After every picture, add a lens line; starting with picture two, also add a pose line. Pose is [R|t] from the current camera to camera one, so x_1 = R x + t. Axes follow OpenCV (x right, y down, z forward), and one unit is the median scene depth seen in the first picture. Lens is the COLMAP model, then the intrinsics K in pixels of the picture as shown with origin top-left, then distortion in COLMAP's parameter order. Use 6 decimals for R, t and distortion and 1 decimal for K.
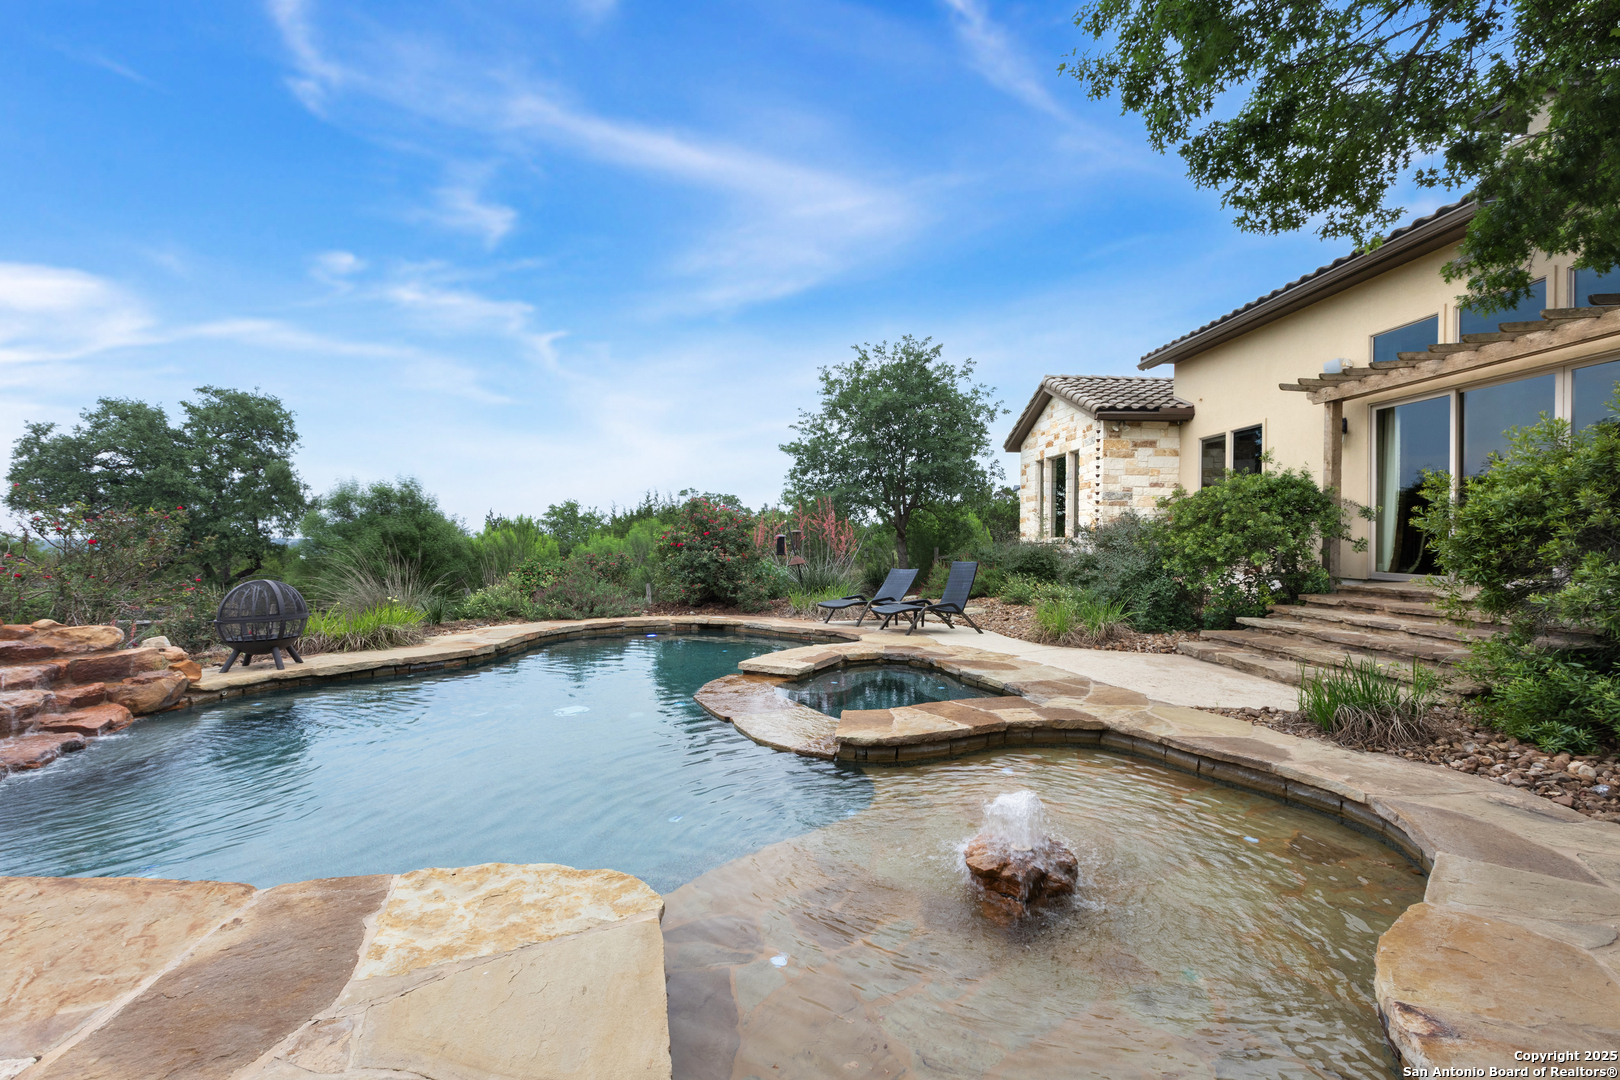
lens RADIAL K [[718.3, 0, 810.0], [0, 718.3, 540.0], [0, 0, 1]] dist [-0.000010, -0.001255]
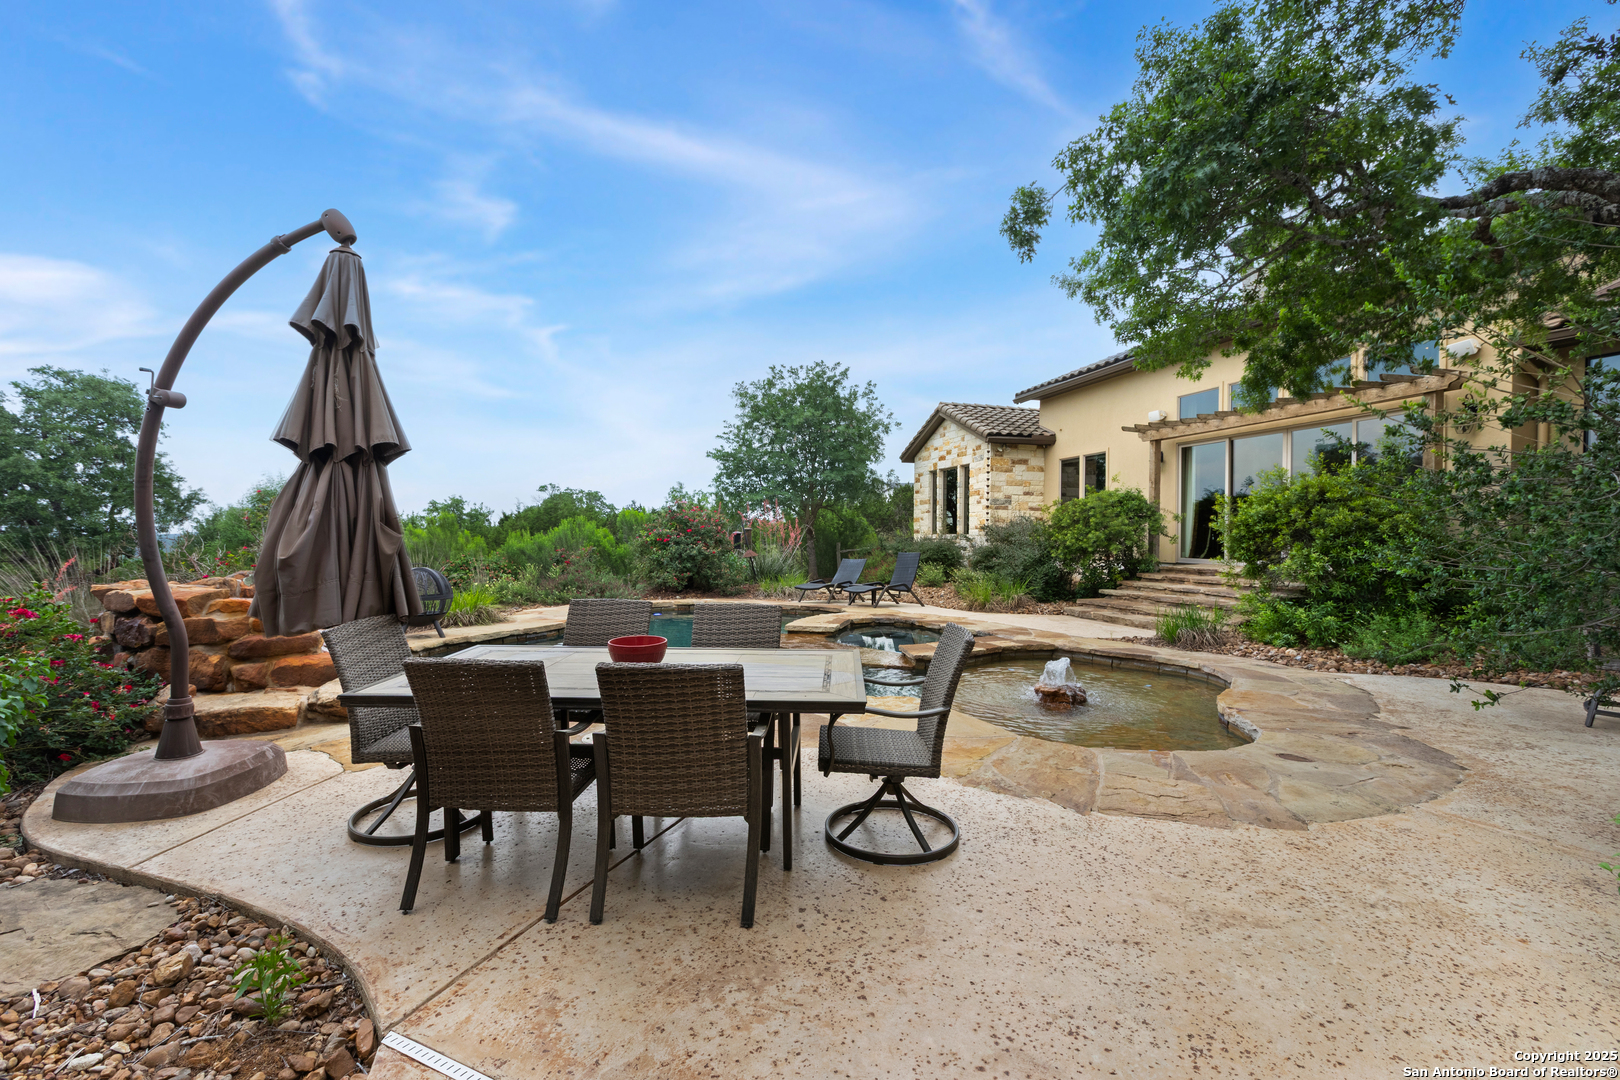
lens RADIAL K [[721.0, 0, 810.0], [0, 721.0, 540.0], [0, 0, 1]] dist [-0.001630, 0.000120]
pose [[0.975932, -0.001310, 0.218072, -0.258637], [0.000228, 0.999988, 0.004987, 0.000716], [-0.218076, -0.004817, 0.975920, -0.257900]]
